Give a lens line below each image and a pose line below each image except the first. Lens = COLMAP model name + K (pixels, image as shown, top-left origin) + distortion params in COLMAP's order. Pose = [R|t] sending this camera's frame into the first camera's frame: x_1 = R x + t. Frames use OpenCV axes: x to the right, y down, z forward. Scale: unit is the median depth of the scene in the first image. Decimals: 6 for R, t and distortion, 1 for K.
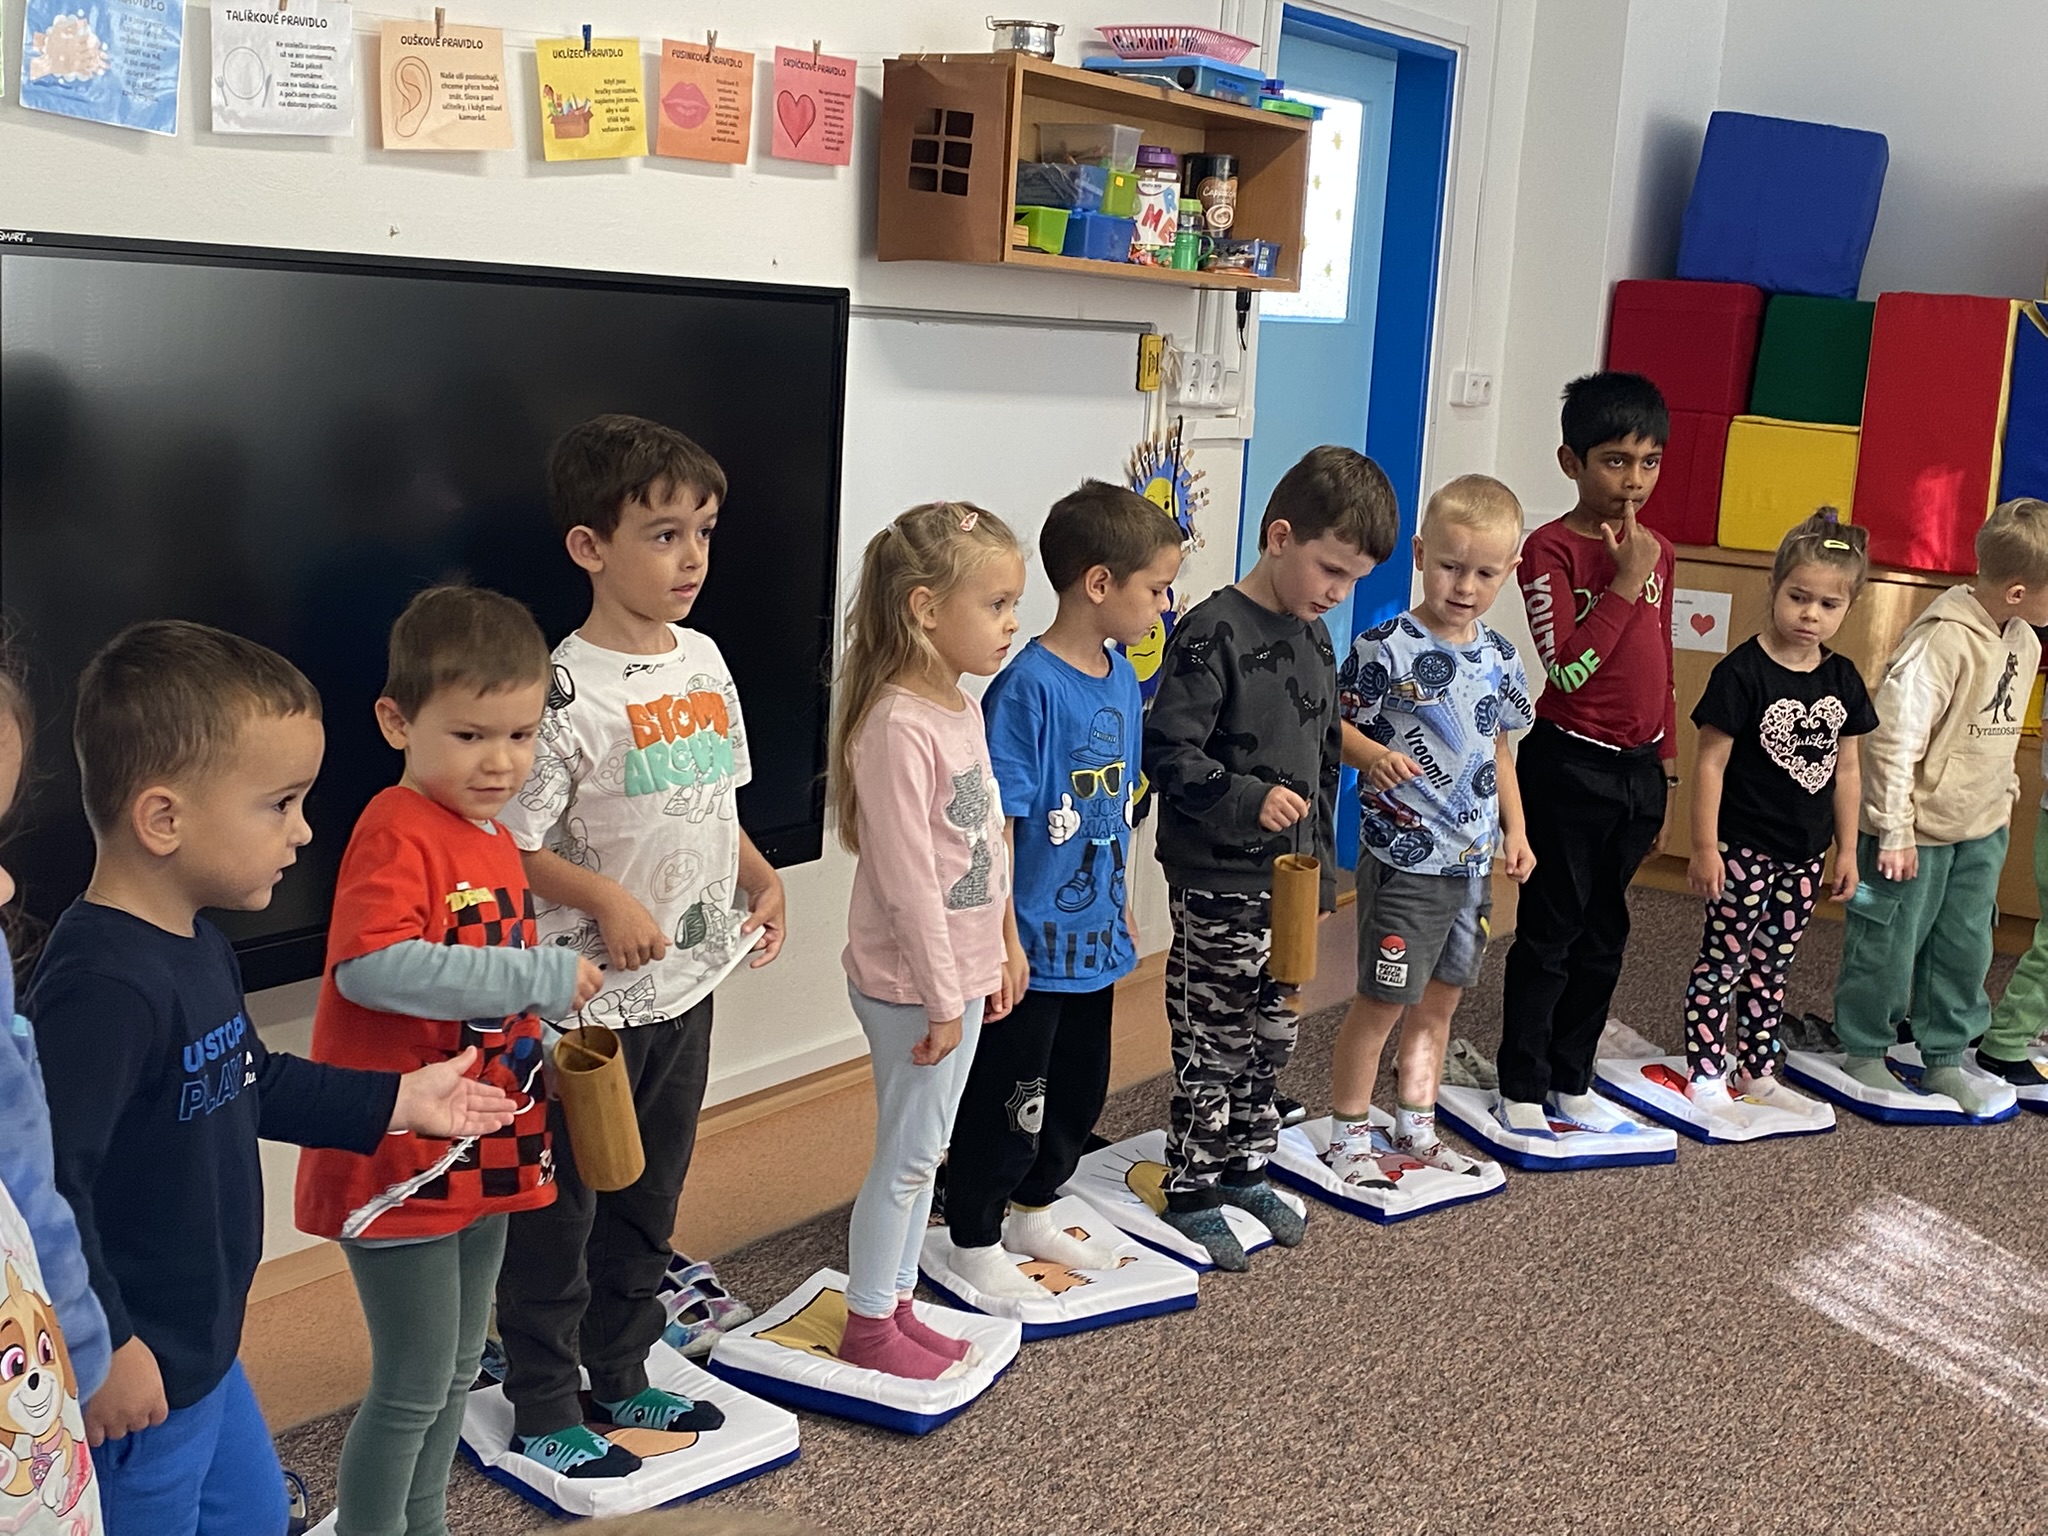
lens RADIAL K [[2557.7, 0, 1024.0], [0, 2557.7, 768.0], [0, 0, 1]] dist [0.123049, -0.420064]
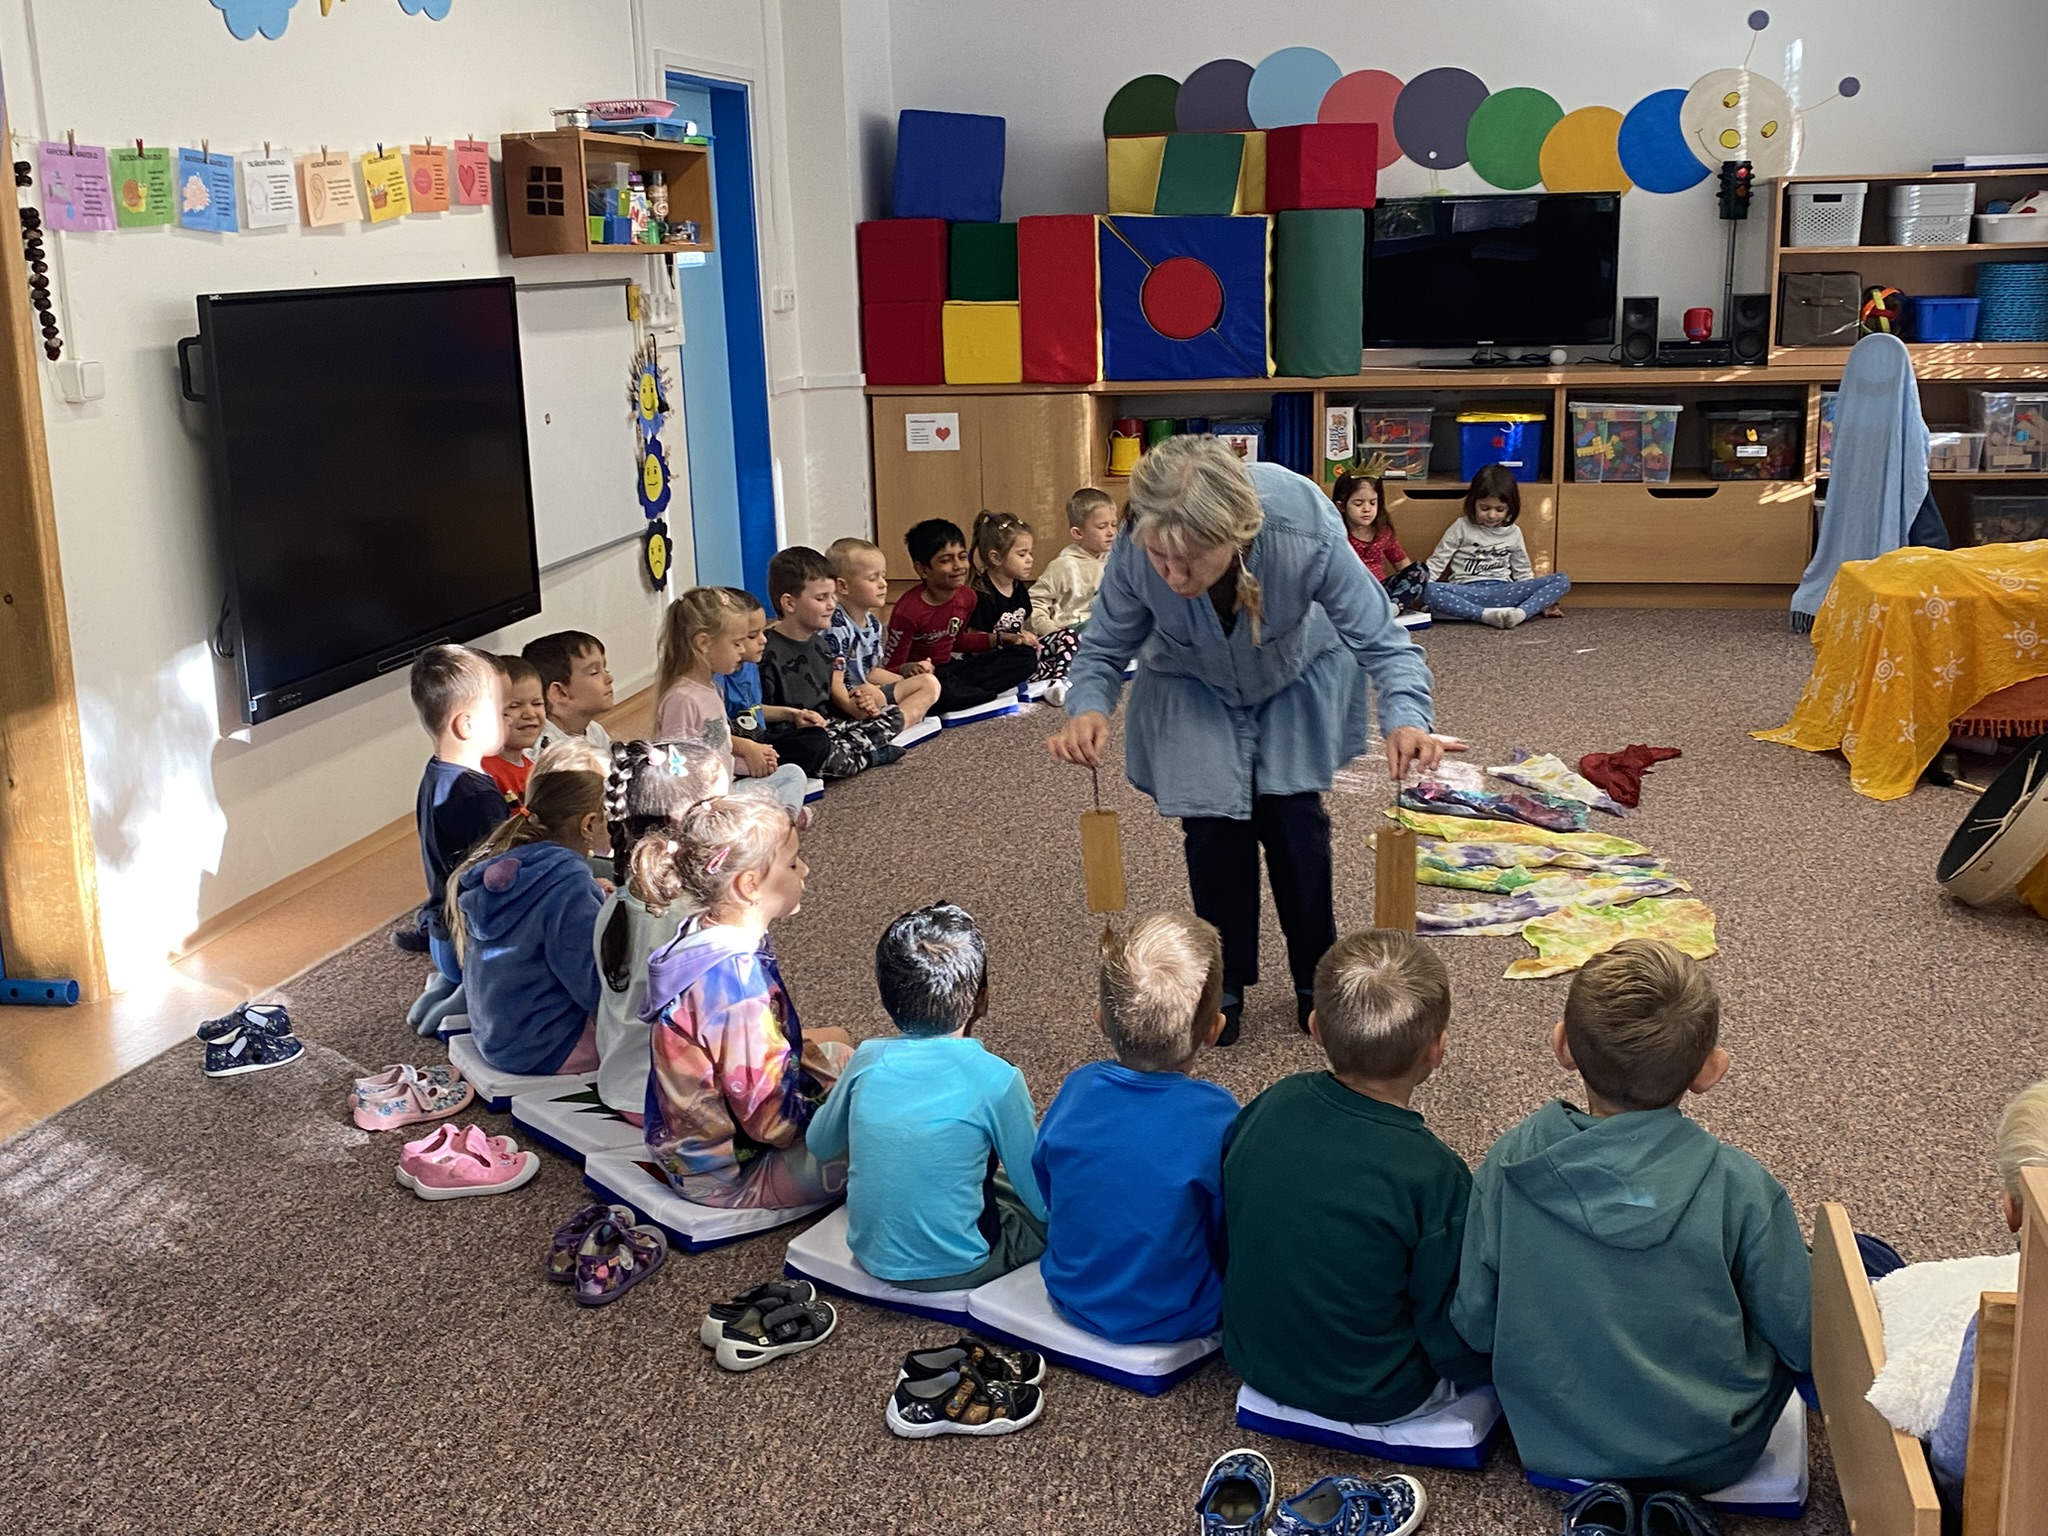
lens RADIAL K [[2272.3, 0, 1024.0], [0, 2272.3, 768.0], [0, 0, 1]] dist [0.185561, -0.539225]
pose [[0.926587, -0.168937, 0.336001, -0.287607], [0.148823, 0.985209, 0.084943, 0.051318], [-0.345381, -0.028703, 0.938023, -0.511354]]
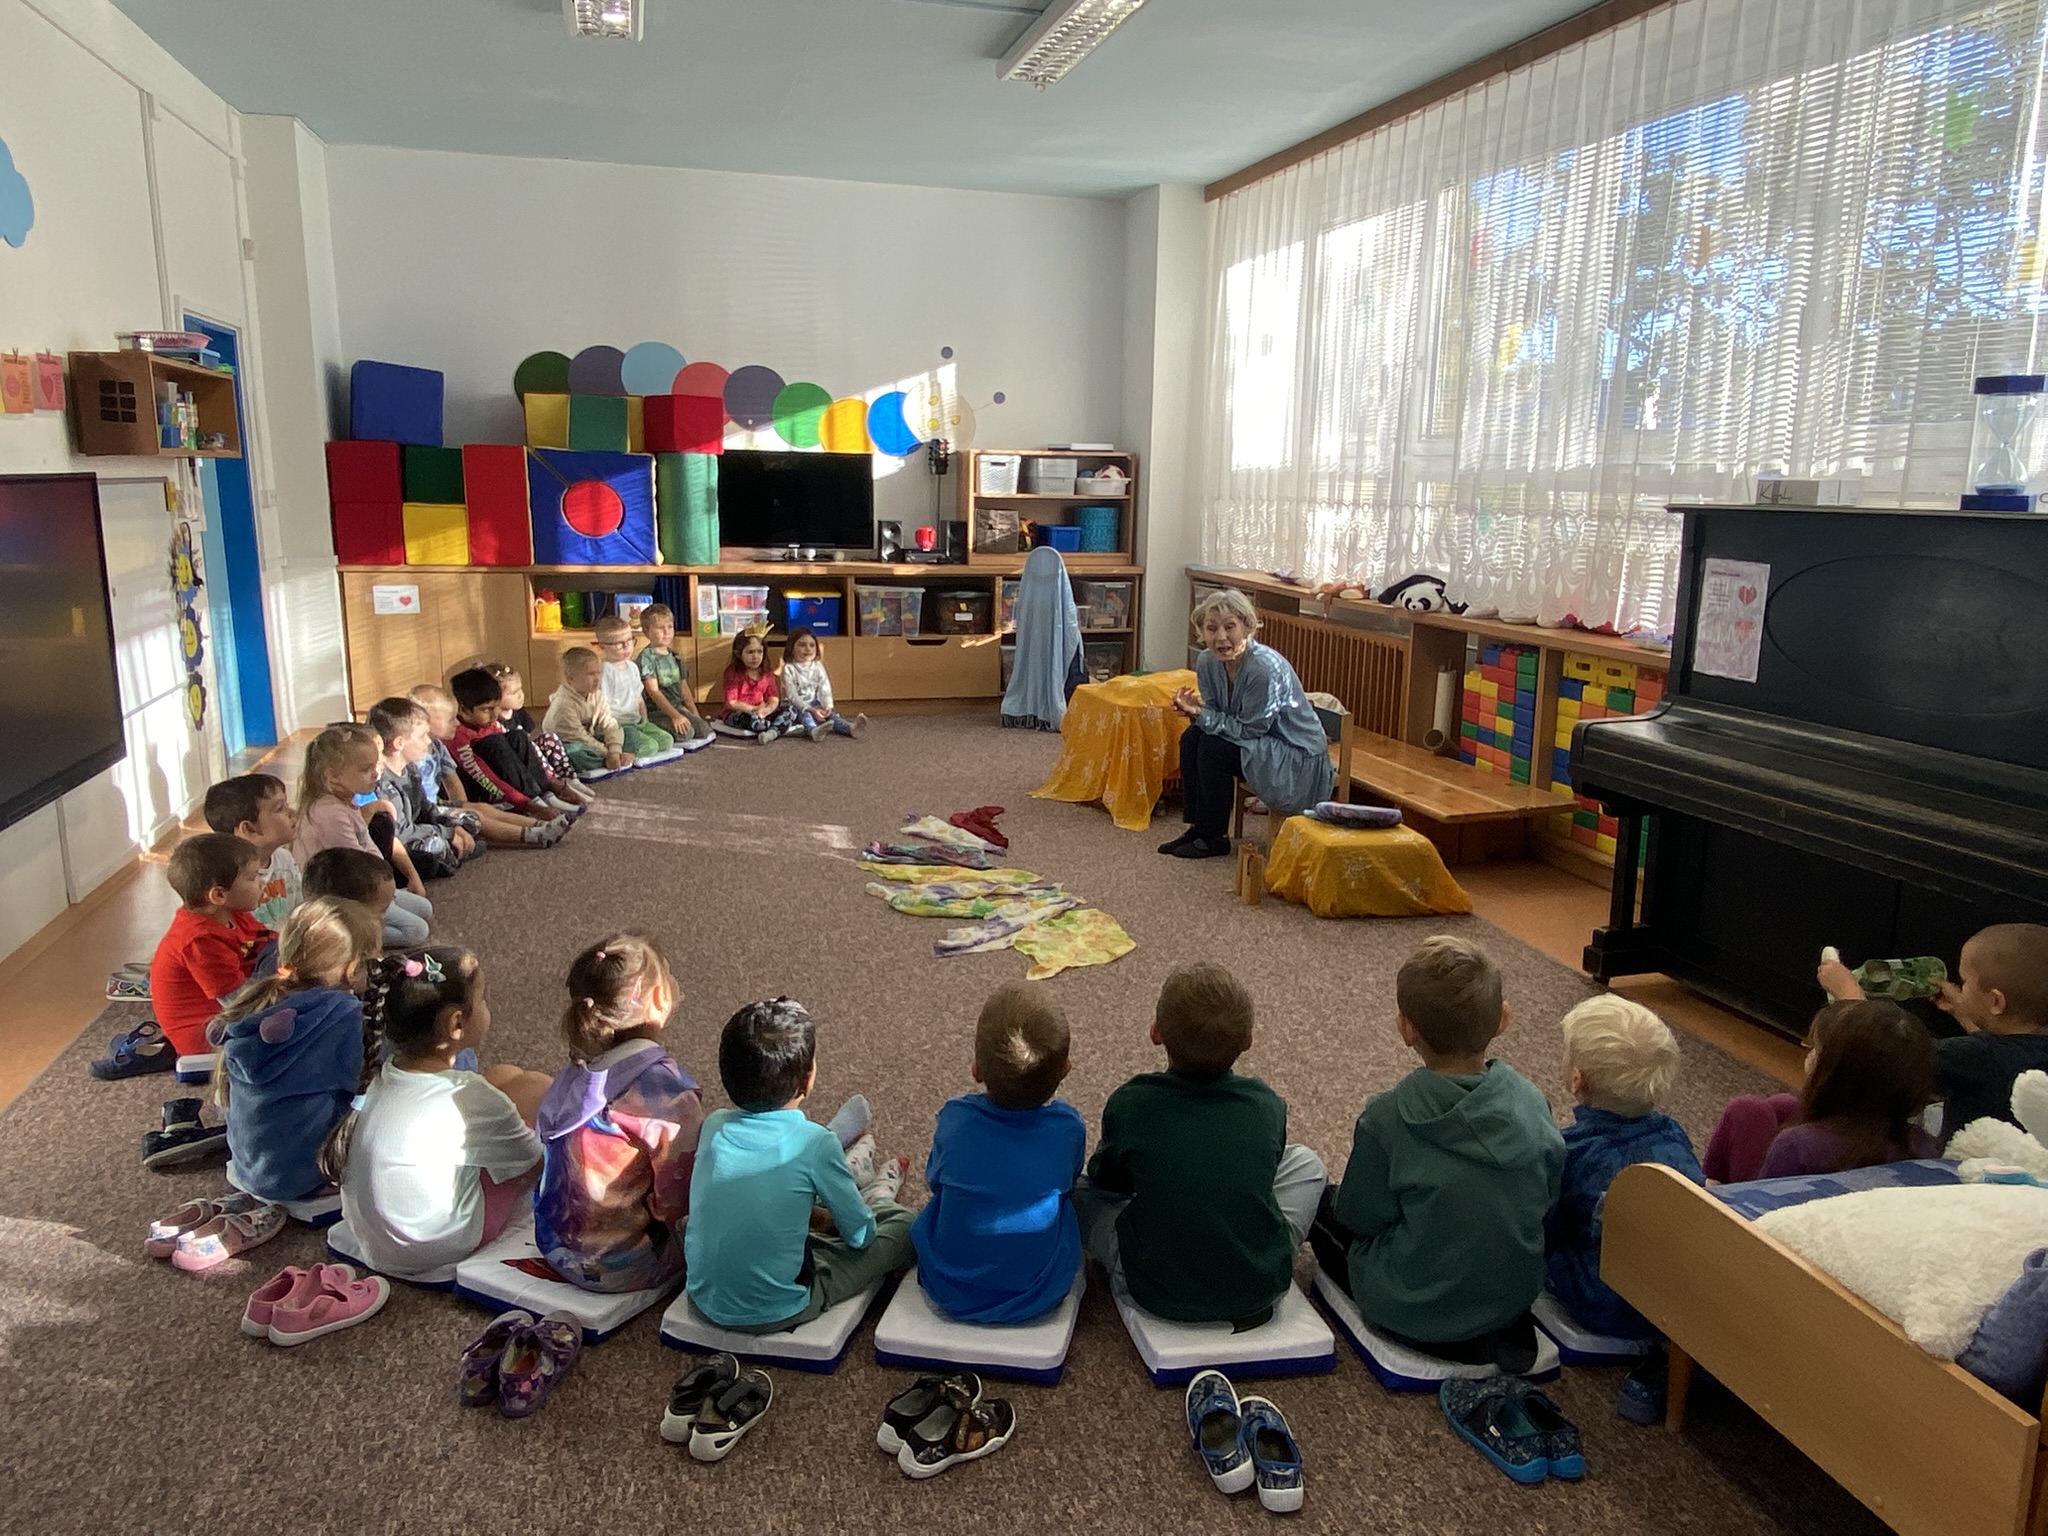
lens RADIAL K [[1380.2, 0, 1024.0], [0, 1380.2, 768.0], [0, 0, 1]] dist [0.087840, -0.084448]
pose [[0.656727, -0.207454, 0.725033, -0.388484], [0.157621, 0.977943, 0.137049, 0.002548], [-0.737472, 0.024276, 0.674941, -0.245018]]
